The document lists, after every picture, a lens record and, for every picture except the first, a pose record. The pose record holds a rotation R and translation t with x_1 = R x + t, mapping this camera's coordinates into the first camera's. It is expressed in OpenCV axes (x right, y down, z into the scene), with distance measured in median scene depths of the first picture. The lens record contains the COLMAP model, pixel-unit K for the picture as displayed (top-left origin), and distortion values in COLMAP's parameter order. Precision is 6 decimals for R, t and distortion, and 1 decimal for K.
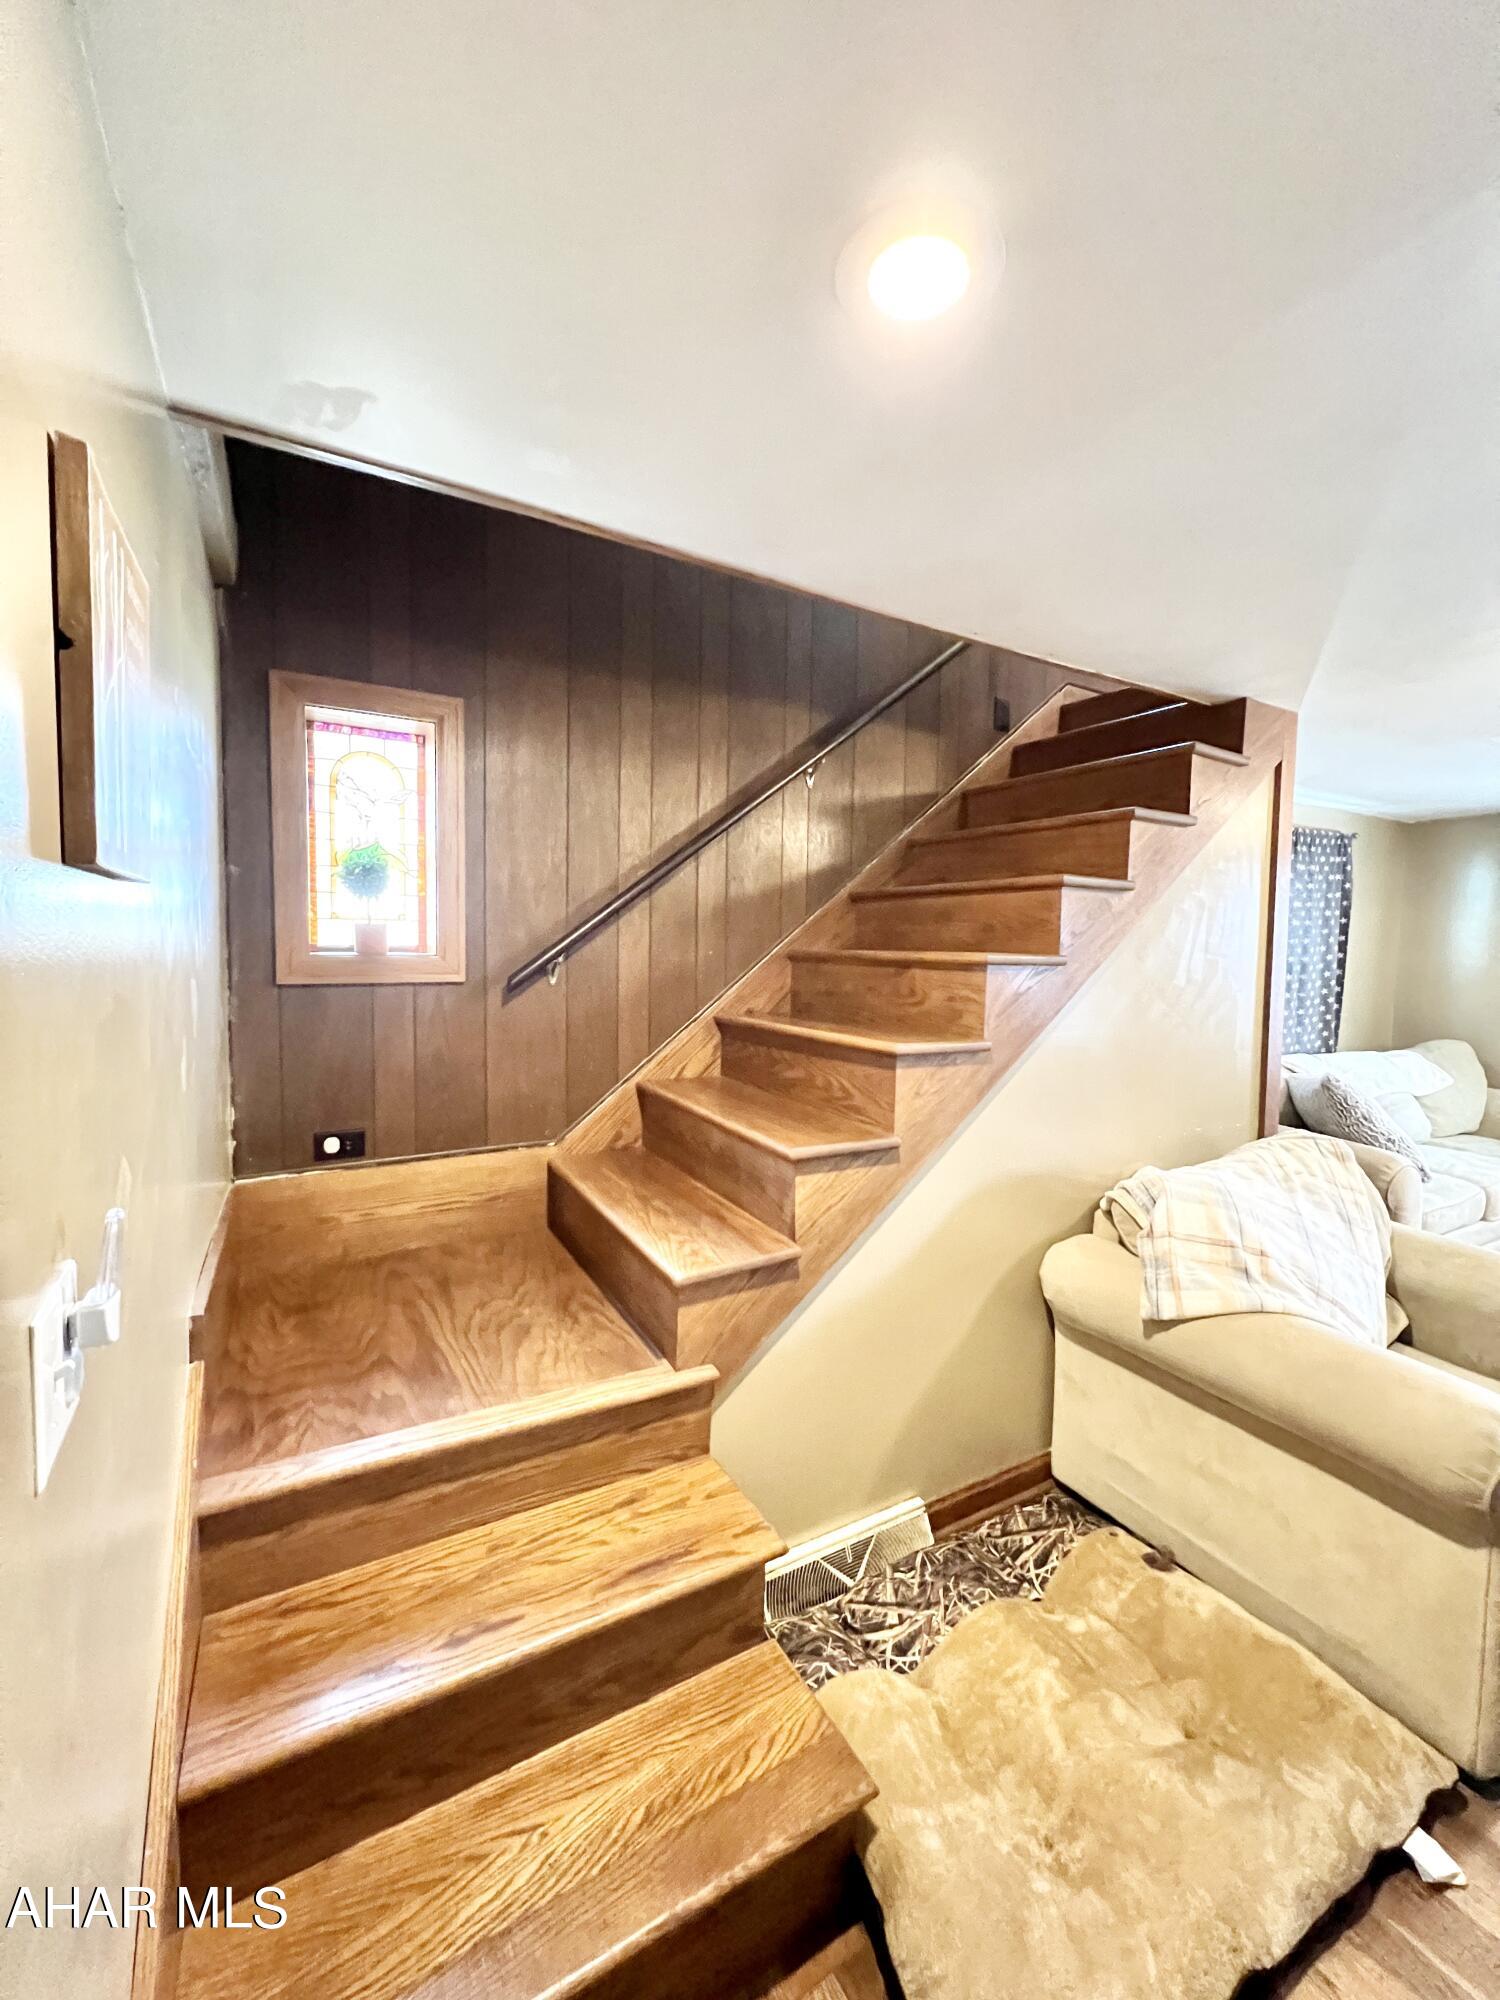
lens RADIAL K [[796.8, 0, 755.0], [0, 796.8, 996.4], [0, 0, 1]] dist [-0.001248, 0.000124]
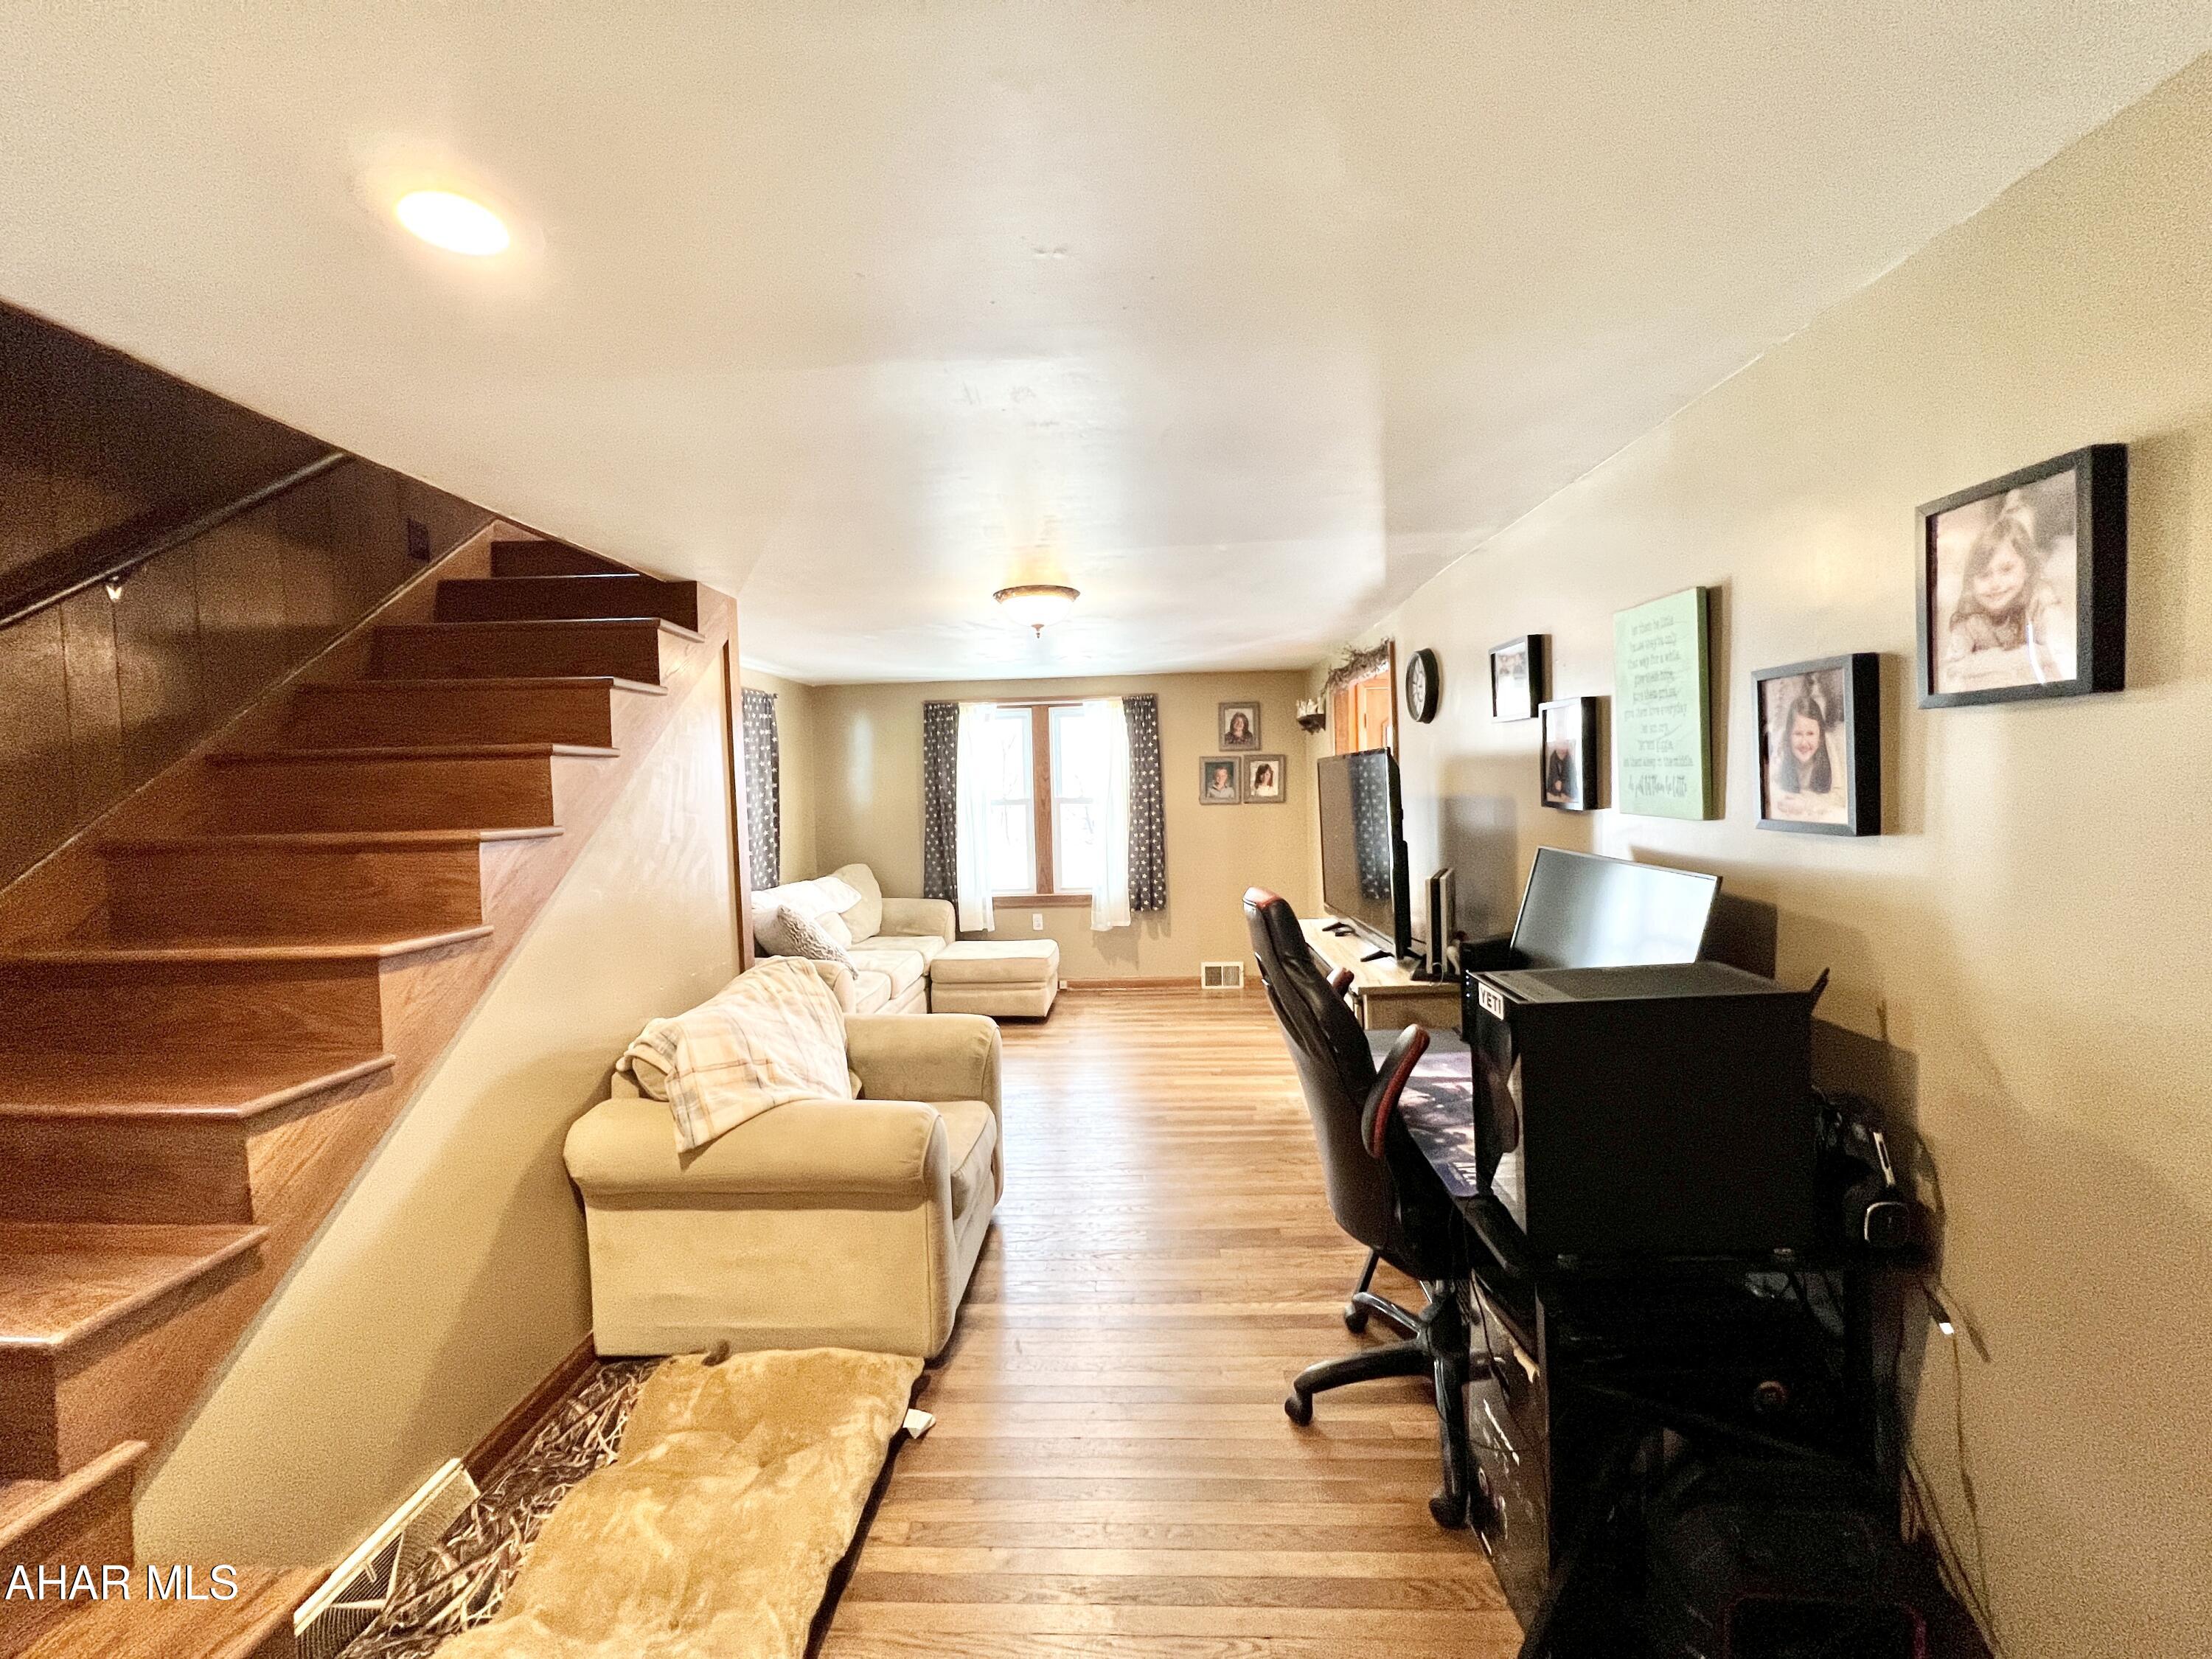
lens RADIAL K [[881.2, 0, 1108.7], [0, 881.2, 814.9], [0, 0, 1]] dist [-0.001248, 0.000124]
pose [[0.526579, -0.059975, 0.848008, -0.192332], [0.085188, 0.996210, 0.017558, -0.028316], [-0.845847, 0.062994, 0.529693, -0.162744]]
